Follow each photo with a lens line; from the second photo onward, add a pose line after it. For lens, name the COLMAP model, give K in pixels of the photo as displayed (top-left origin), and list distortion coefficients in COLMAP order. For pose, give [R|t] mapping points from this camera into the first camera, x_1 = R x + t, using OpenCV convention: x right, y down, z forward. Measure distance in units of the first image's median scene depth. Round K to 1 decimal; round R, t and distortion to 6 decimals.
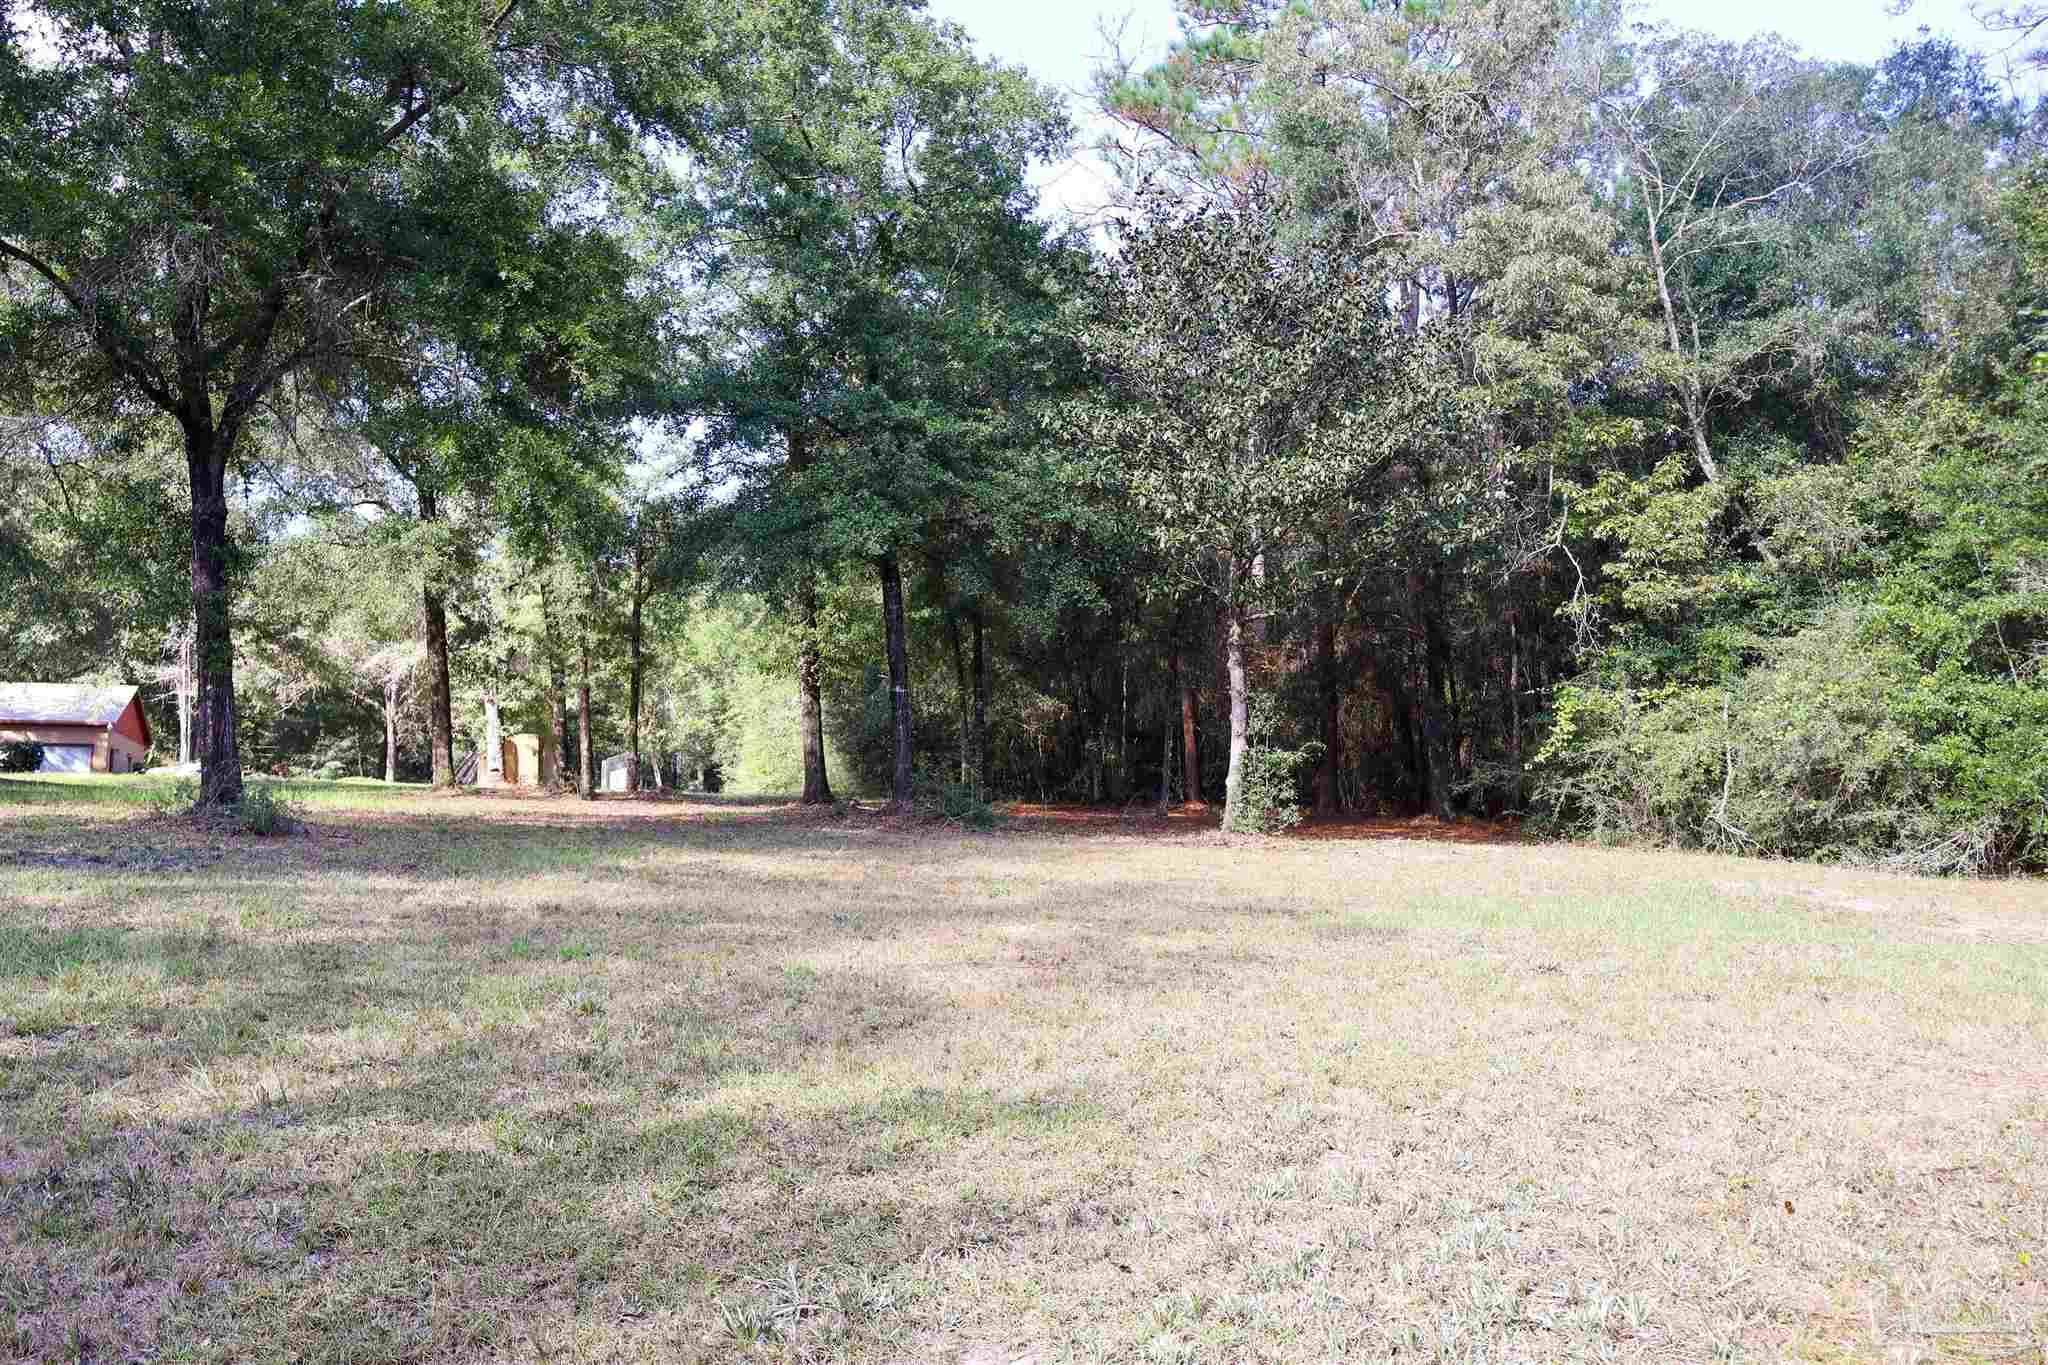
lens RADIAL K [[1744.1, 0, 1024.0], [0, 1744.1, 682.5], [0, 0, 1]] dist [-0.007335, 0.003363]
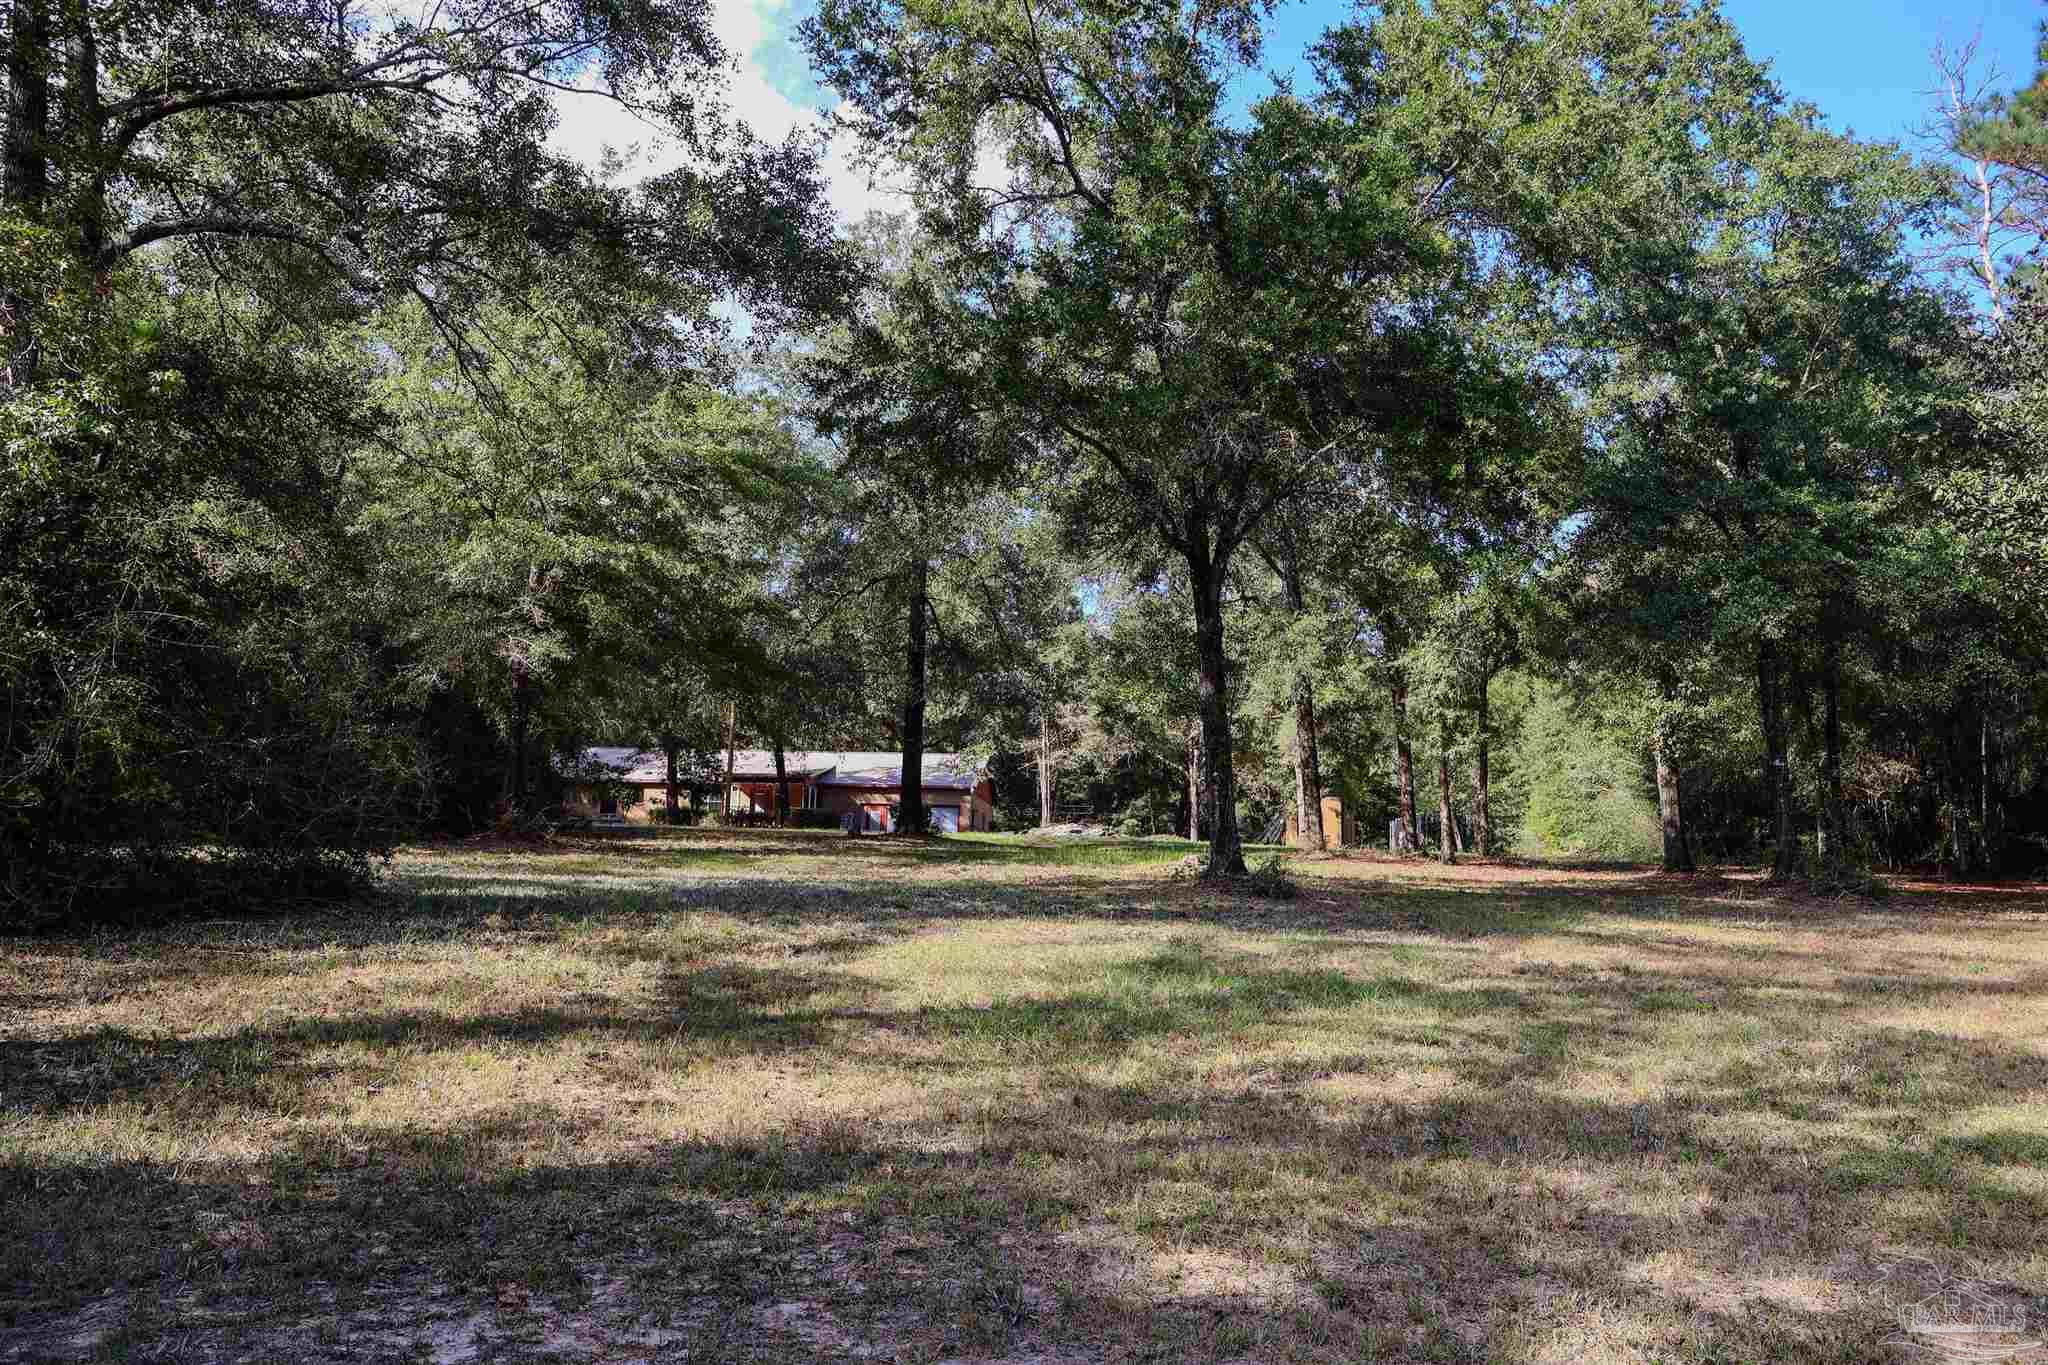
lens RADIAL K [[1744.1, 0, 1024.0], [0, 1744.1, 682.5], [0, 0, 1]] dist [-0.007335, 0.003363]
pose [[0.913366, -0.026356, -0.406285, -0.061251], [0.013261, 0.999299, -0.035011, -0.013732], [0.406923, 0.026590, 0.913075, -0.114707]]
